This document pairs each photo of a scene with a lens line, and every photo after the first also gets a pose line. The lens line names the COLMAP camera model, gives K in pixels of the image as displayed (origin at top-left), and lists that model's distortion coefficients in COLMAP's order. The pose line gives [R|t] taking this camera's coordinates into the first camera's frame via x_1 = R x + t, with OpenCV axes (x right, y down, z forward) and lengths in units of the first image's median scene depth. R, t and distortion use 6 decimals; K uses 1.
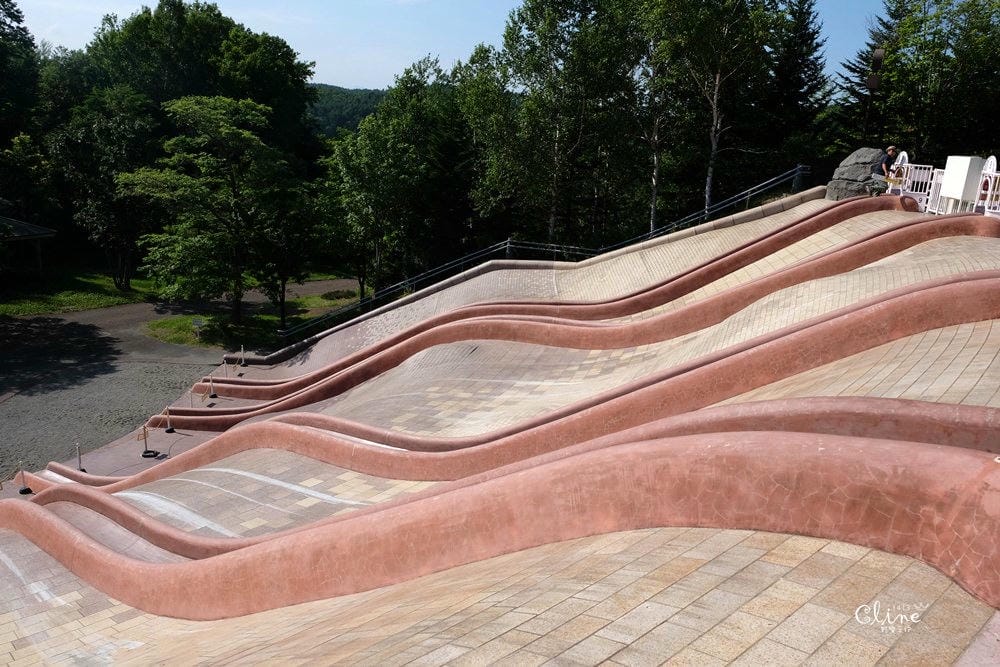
lens RADIAL K [[780.4, 0, 498.8], [0, 780.4, 336.0], [0, 0, 1]] dist [-0.013630, -0.008538]
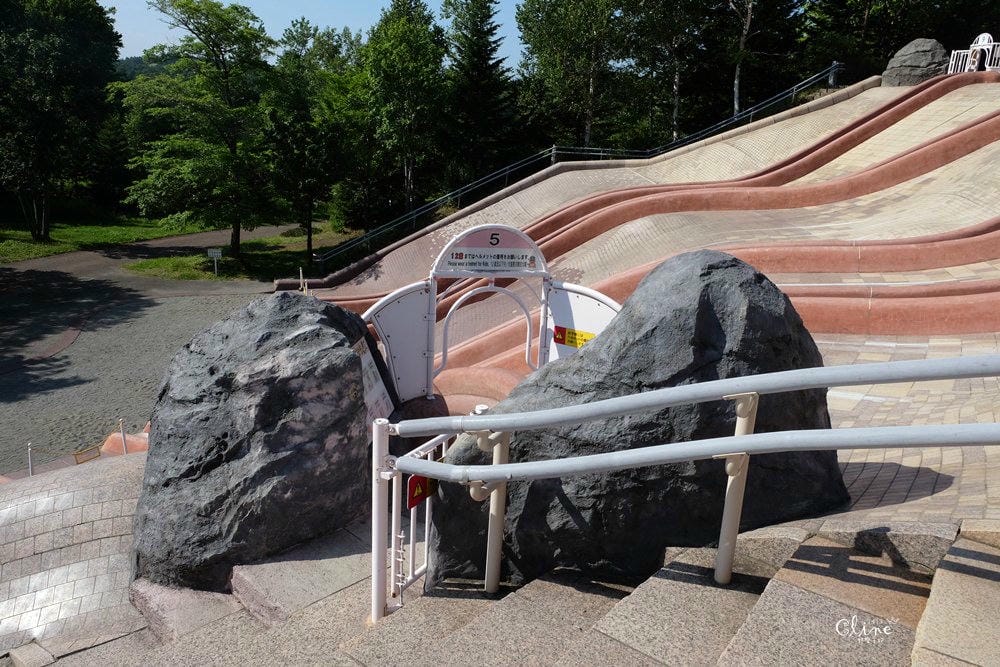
lens RADIAL K [[780.4, 0, 498.0], [0, 780.4, 330.5], [0, 0, 1]] dist [-0.013630, -0.008538]
pose [[0.957602, -0.089388, 0.273877, -0.391428], [0.081240, 0.995852, 0.040971, 0.071990], [-0.276404, -0.016984, 0.960892, 0.065674]]
